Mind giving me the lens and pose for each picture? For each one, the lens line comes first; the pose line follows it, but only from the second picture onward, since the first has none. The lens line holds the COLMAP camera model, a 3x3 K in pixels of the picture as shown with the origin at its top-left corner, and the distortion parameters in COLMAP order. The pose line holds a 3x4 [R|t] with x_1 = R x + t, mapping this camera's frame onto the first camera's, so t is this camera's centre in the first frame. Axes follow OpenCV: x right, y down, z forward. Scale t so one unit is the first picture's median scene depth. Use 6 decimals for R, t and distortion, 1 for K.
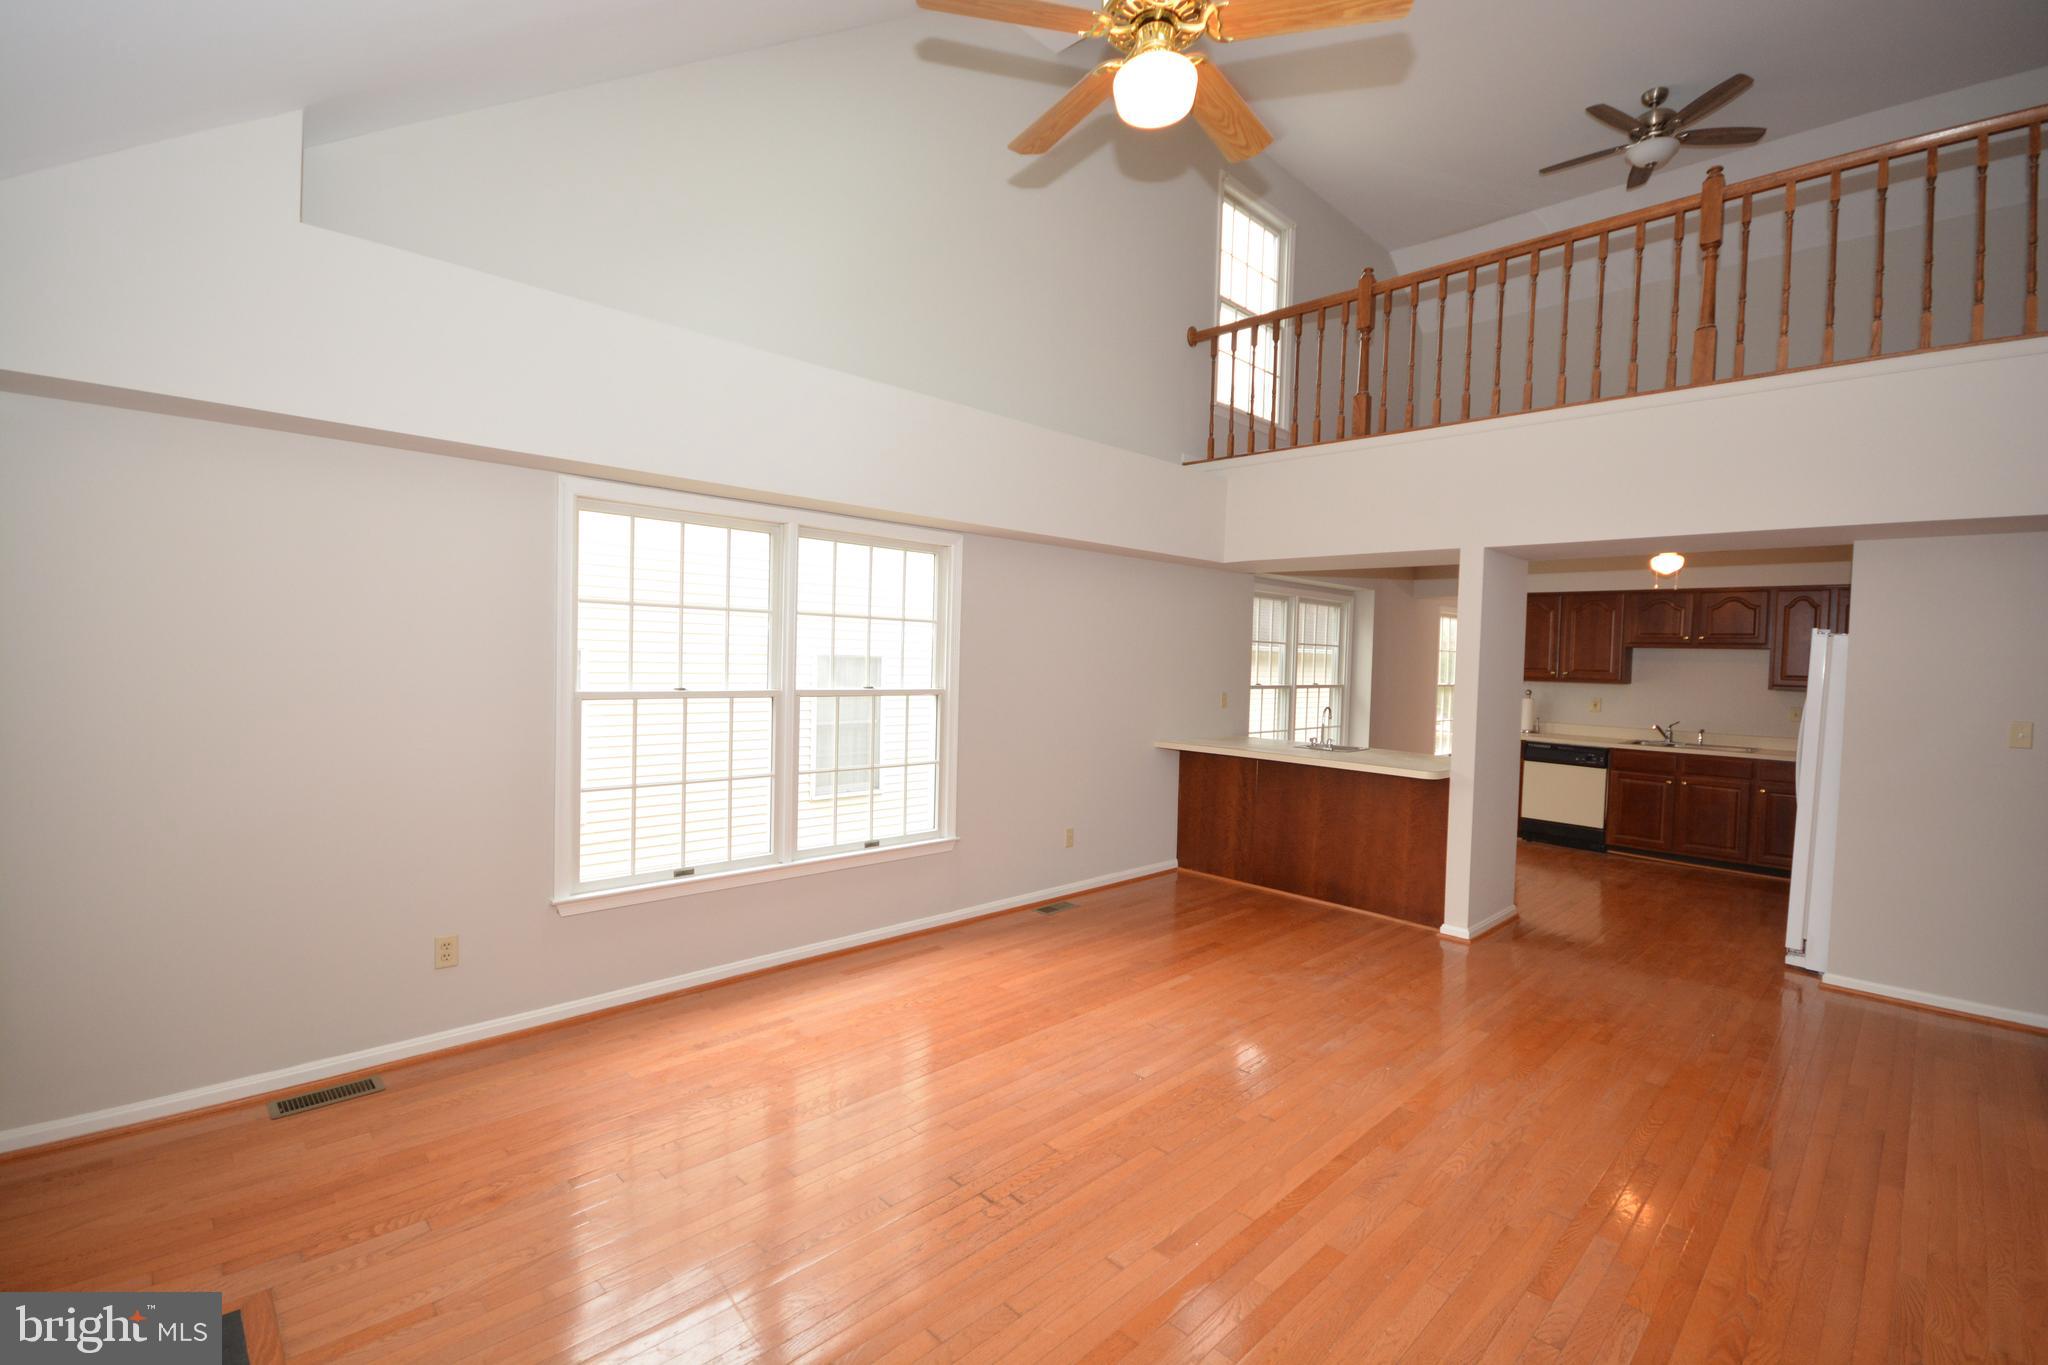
lens RADIAL K [[884.7, 0, 1025.9], [0, 884.7, 681.4], [0, 0, 1]] dist [0.003759, -0.012101]
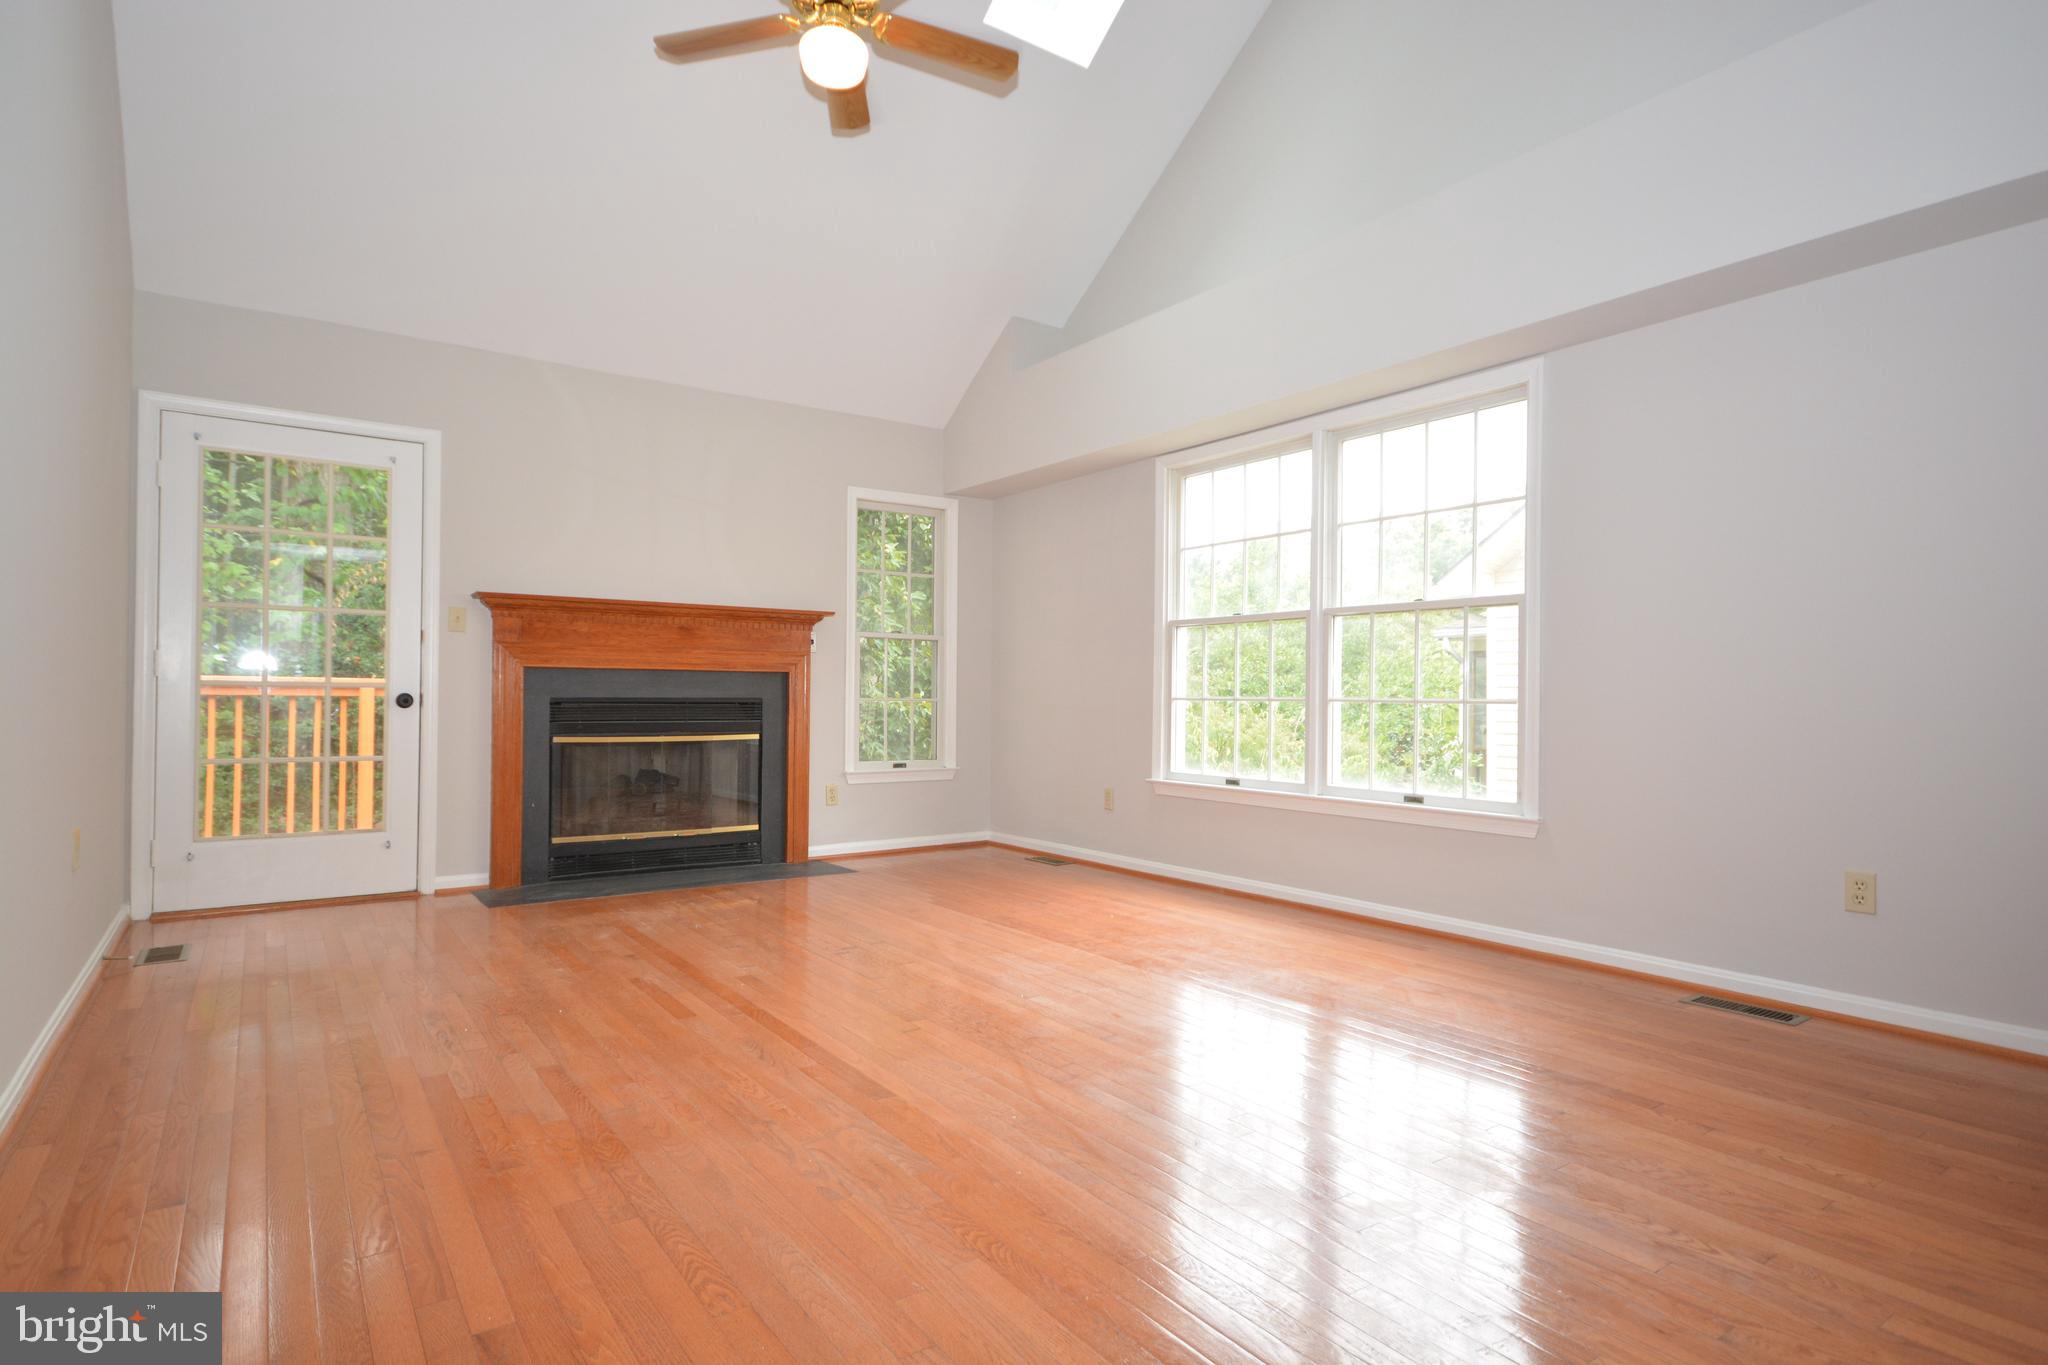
lens RADIAL K [[1086.7, 0, 1044.8], [0, 1086.7, 687.9], [0, 0, 1]] dist [0.001936, 0.000478]
pose [[-0.148671, -0.037221, -0.988186, 0.779764], [-0.037134, 0.998797, -0.032034, 0.120590], [0.988189, 0.031933, -0.149874, 0.771235]]
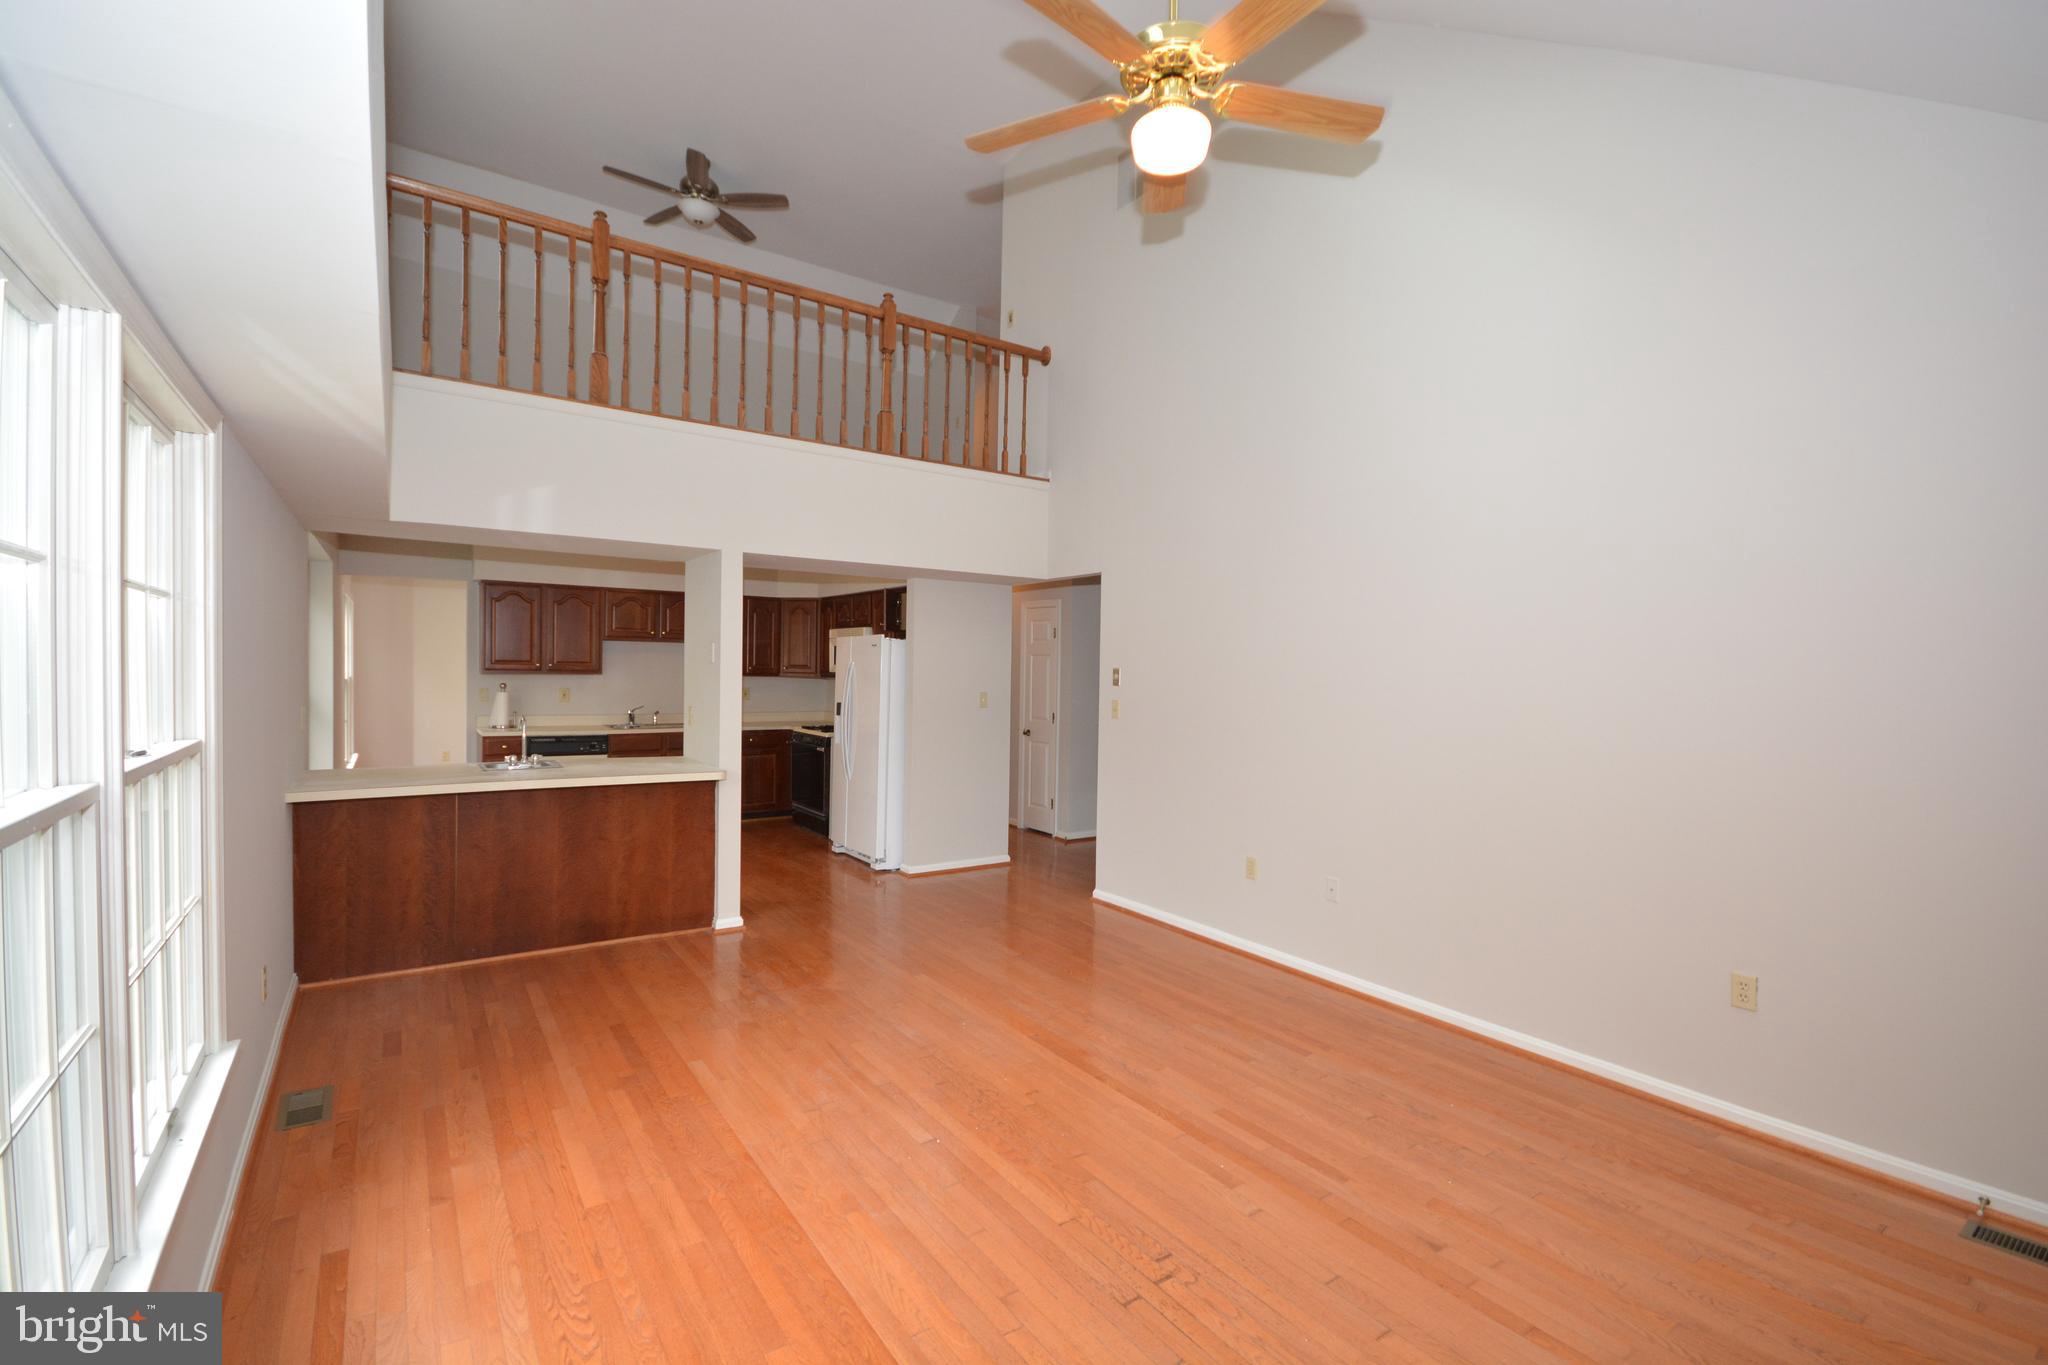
lens RADIAL K [[884.7, 0, 1025.9], [0, 884.7, 681.4], [0, 0, 1]] dist [0.003759, -0.012101]
pose [[0.170789, -0.038622, 0.984550, -0.475365], [0.015498, 0.999213, 0.036509, -0.031958], [-0.985186, 0.009023, 0.171253, 0.496278]]
